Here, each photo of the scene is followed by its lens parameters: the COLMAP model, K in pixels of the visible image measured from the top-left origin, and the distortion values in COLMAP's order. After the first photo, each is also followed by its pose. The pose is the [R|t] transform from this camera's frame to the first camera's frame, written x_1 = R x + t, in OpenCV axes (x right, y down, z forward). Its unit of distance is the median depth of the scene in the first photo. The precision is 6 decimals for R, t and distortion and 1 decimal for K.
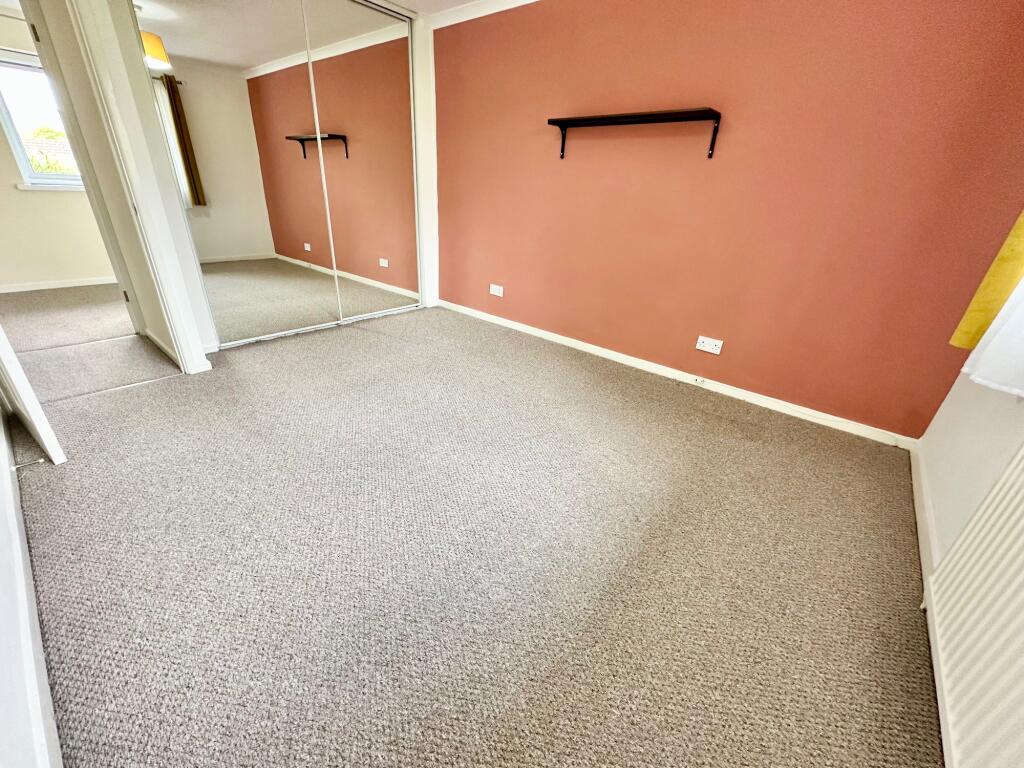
lens RADIAL K [[408.8, 0, 510.7], [0, 408.8, 382.2], [0, 0, 1]] dist [-0.003447, 0.000340]
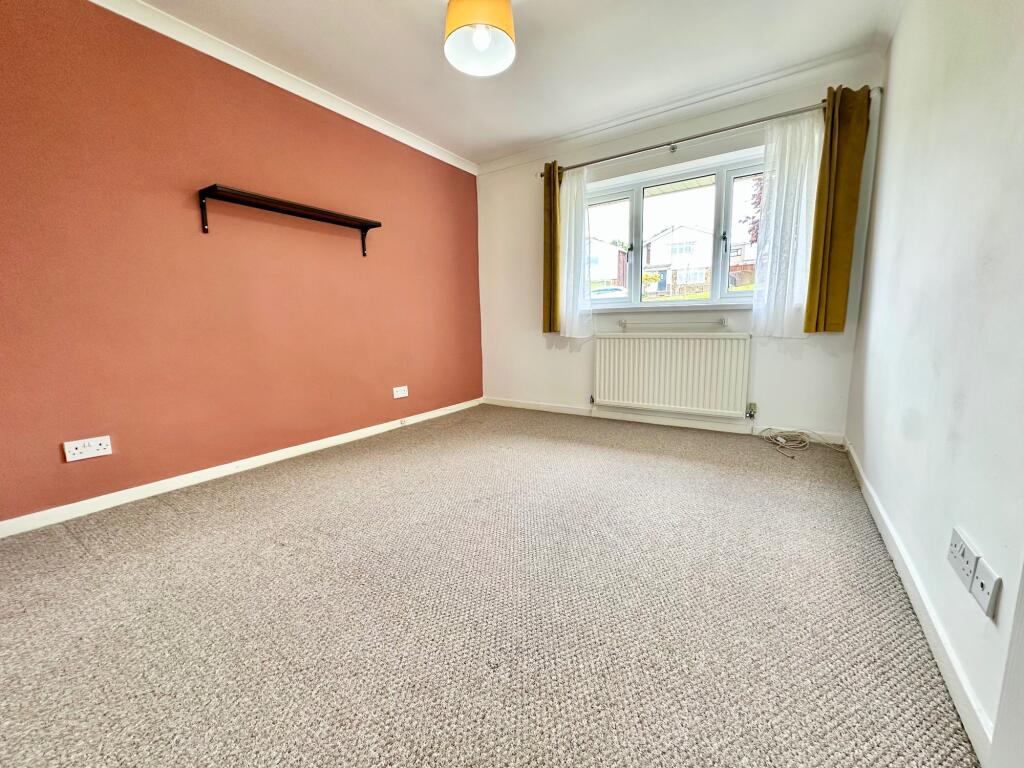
lens RADIAL K [[408.8, 0, 510.7], [0, 408.8, 382.2], [0, 0, 1]] dist [-0.003447, 0.000340]
pose [[-0.115960, -0.191169, 0.974684, -0.810184], [0.430650, 0.874593, 0.222773, -0.257710], [-0.895038, 0.445580, -0.019091, 0.704001]]
